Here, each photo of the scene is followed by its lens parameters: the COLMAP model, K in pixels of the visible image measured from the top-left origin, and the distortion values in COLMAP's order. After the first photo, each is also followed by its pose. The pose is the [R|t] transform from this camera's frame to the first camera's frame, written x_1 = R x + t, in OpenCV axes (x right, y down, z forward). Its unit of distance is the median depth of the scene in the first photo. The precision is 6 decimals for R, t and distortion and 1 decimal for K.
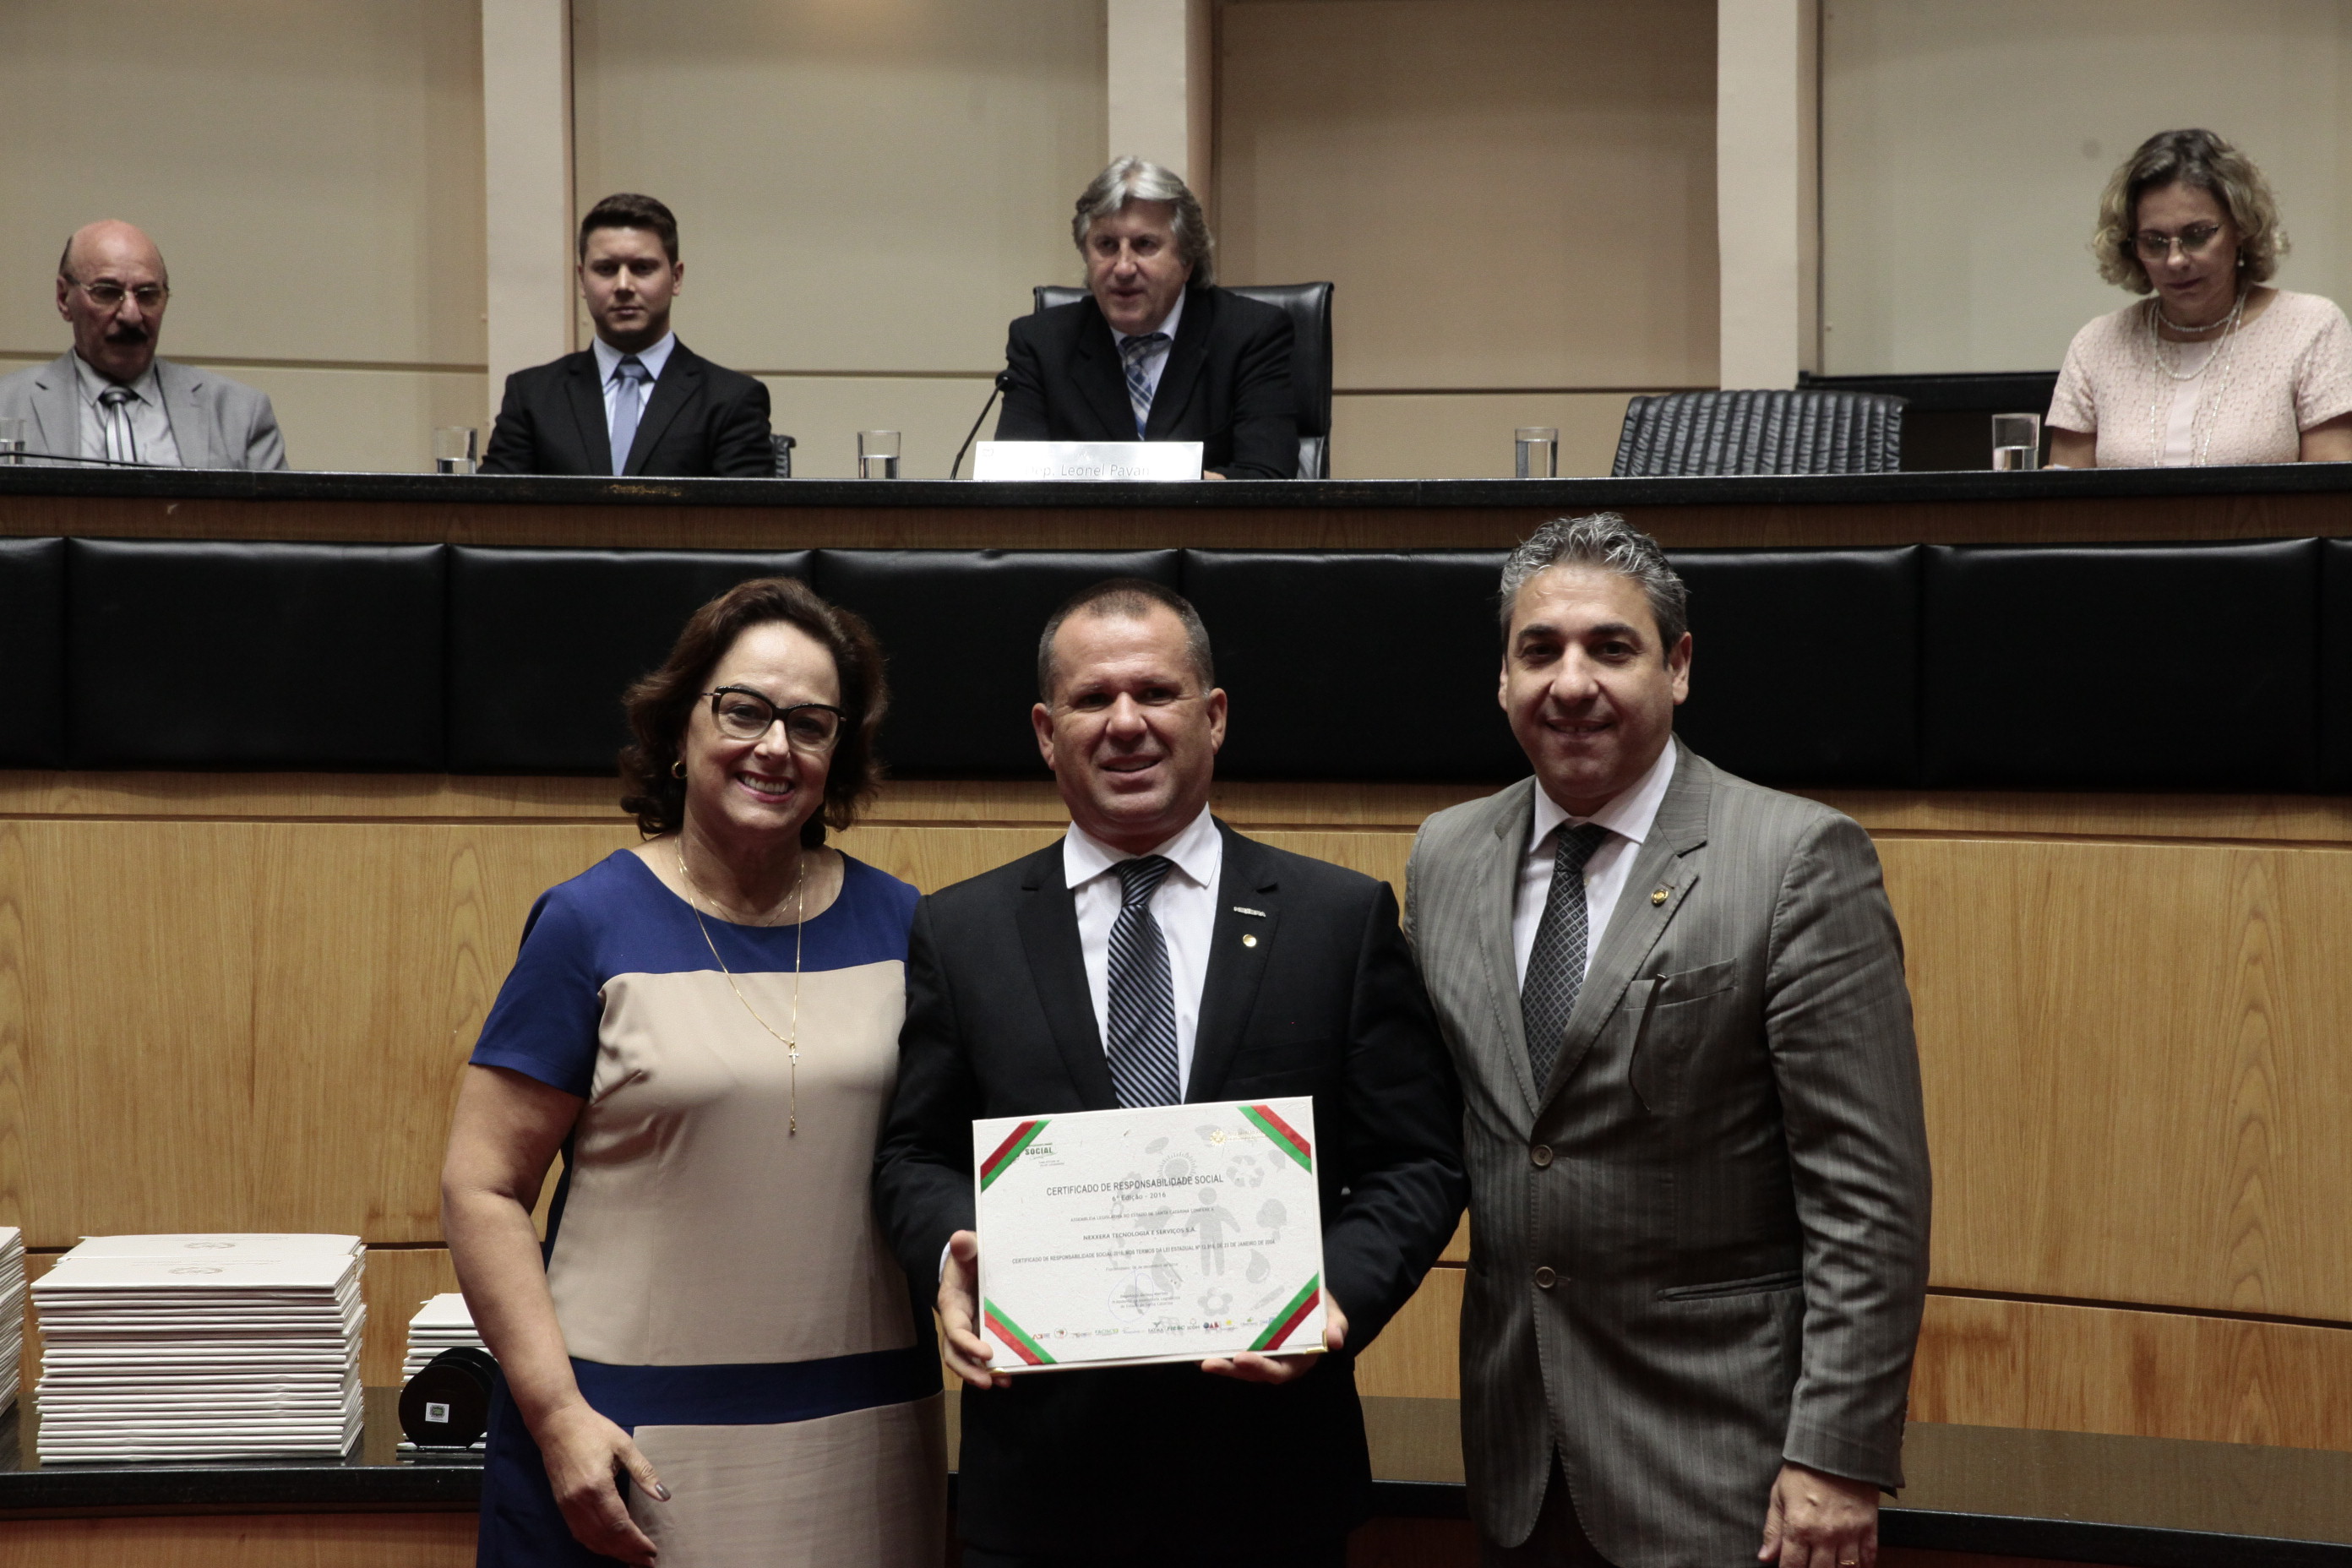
lens RADIAL K [[4519.7, 0, 1169.0], [0, 4519.7, 795.5], [0, 0, 1]] dist [0.246262, 0.000000]
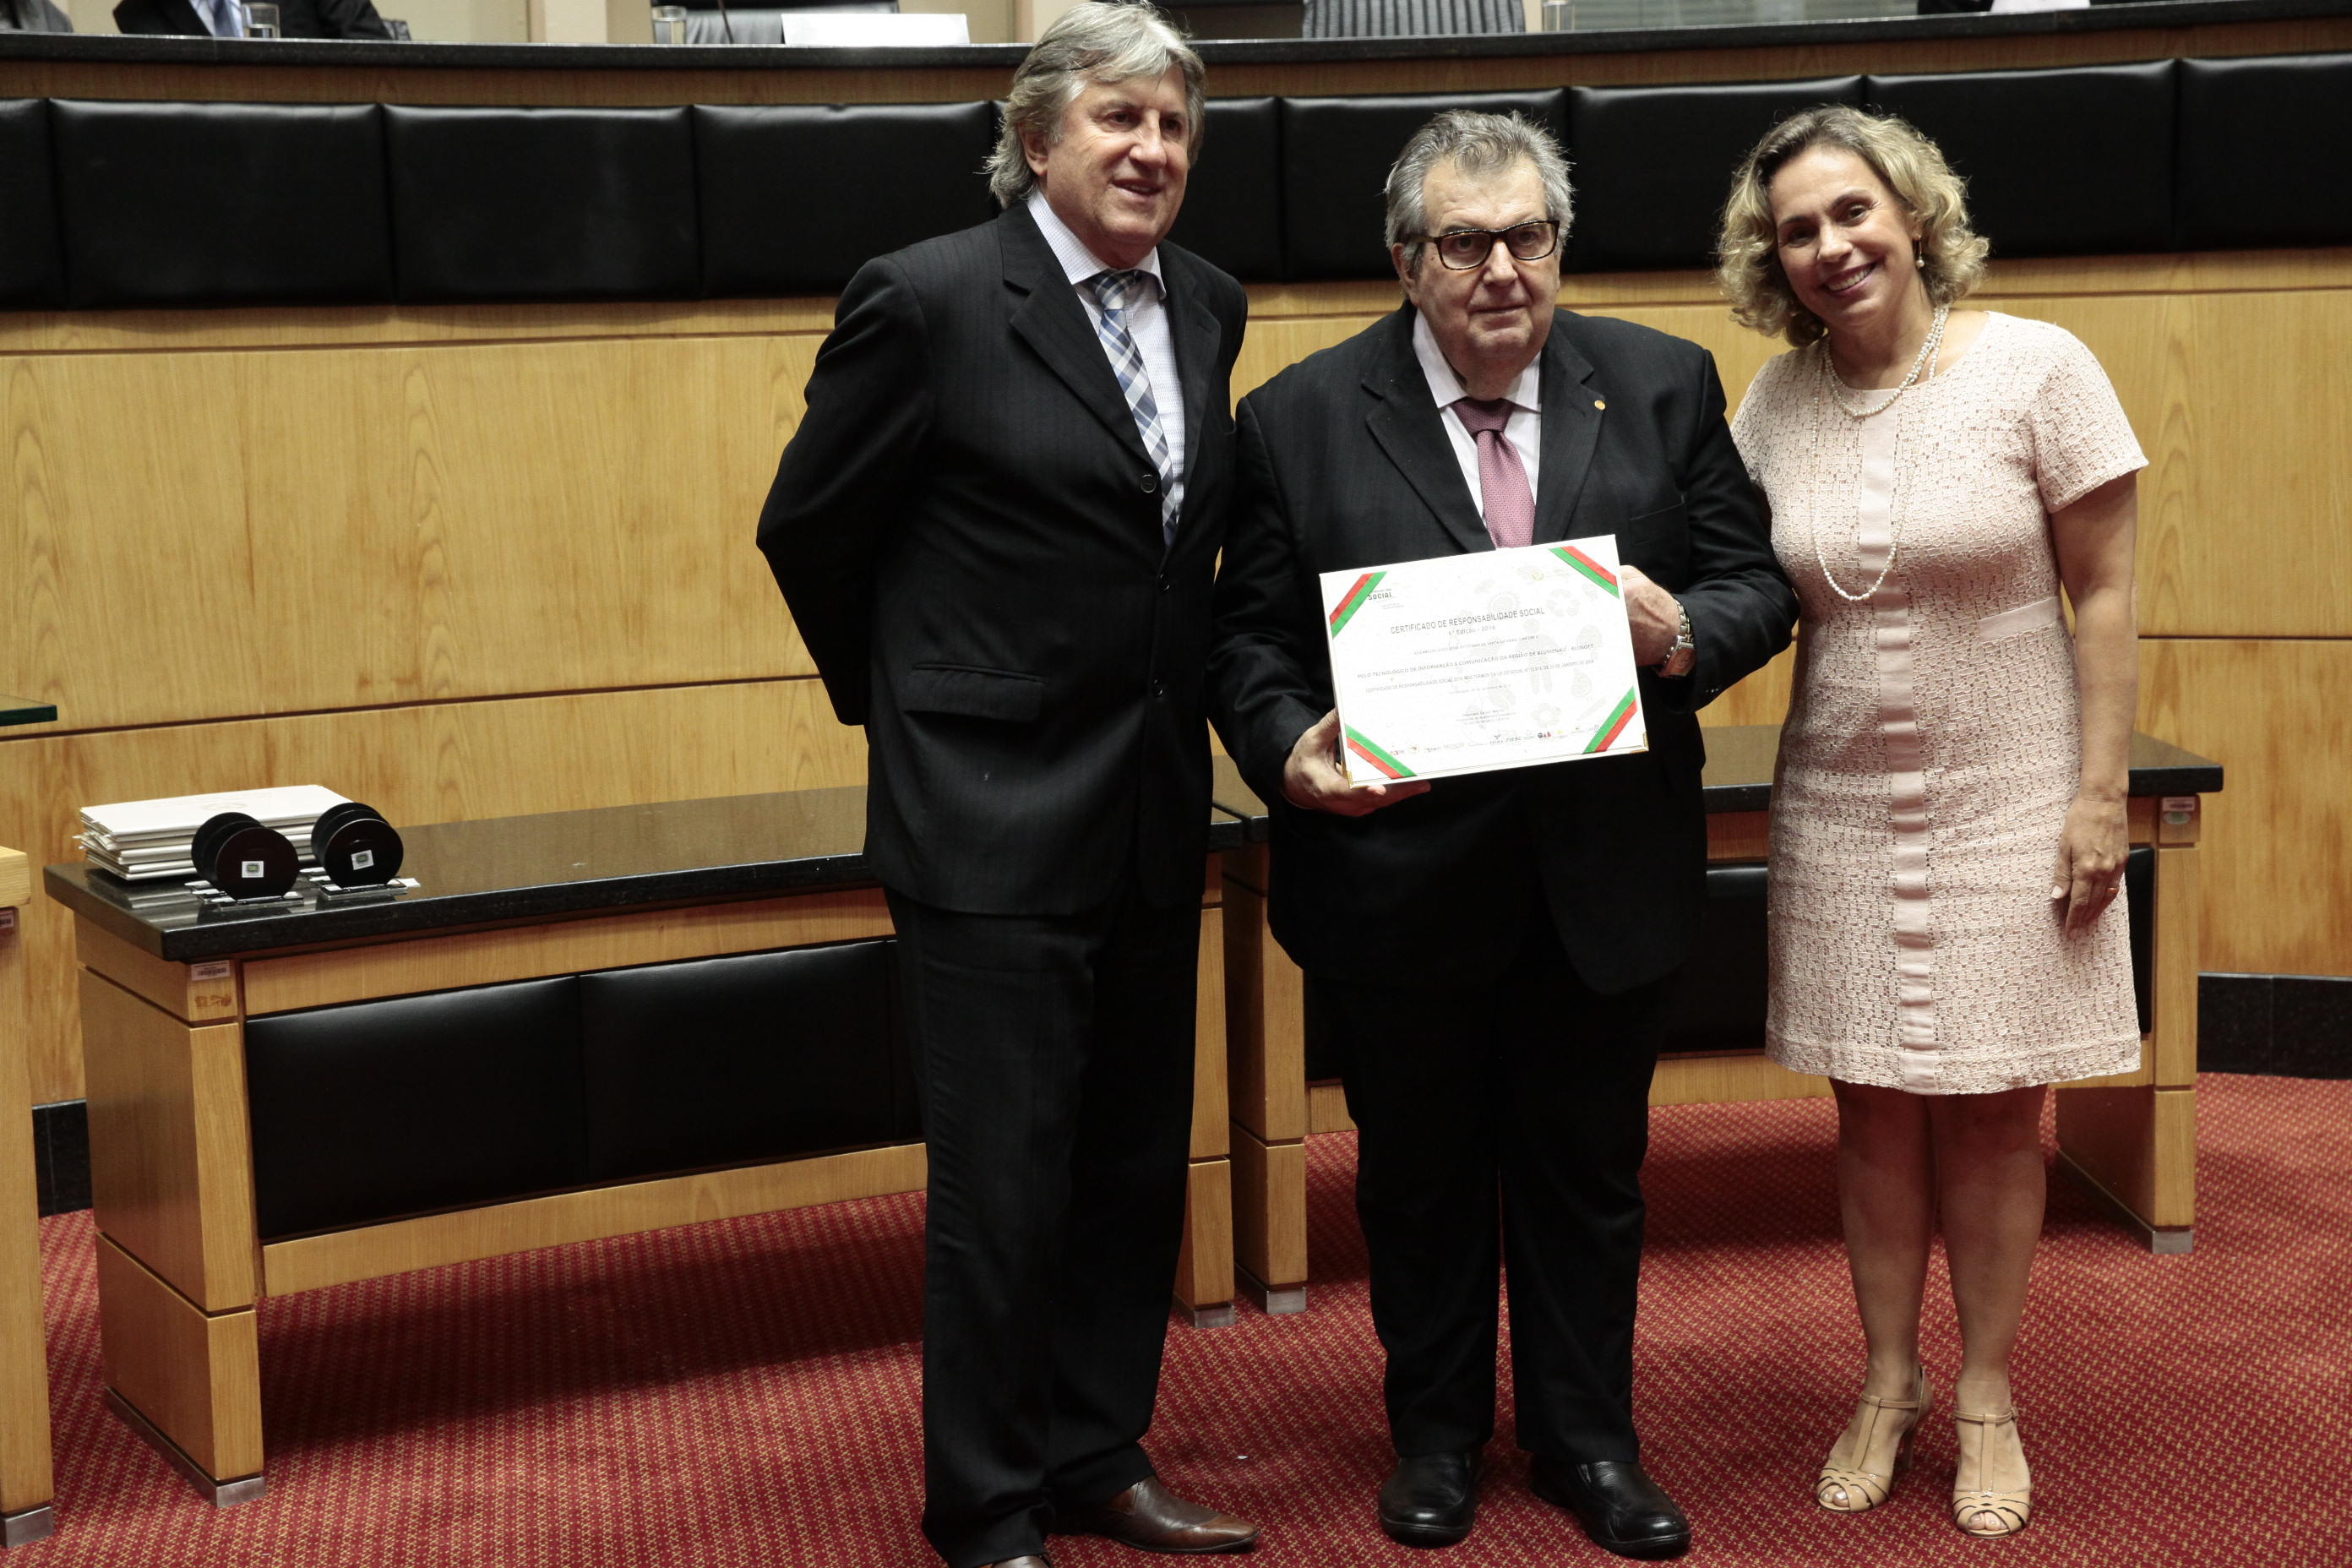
lens RADIAL K [[3352.3, 0, 1175.8], [0, 3352.3, 802.7], [0, 0, 1]] dist [0.124675, 0.000000]
pose [[0.919167, -0.094078, 0.382467, -0.321063], [0.040476, 0.988476, 0.145868, 0.003061], [-0.391782, -0.118596, 0.912382, 0.109498]]
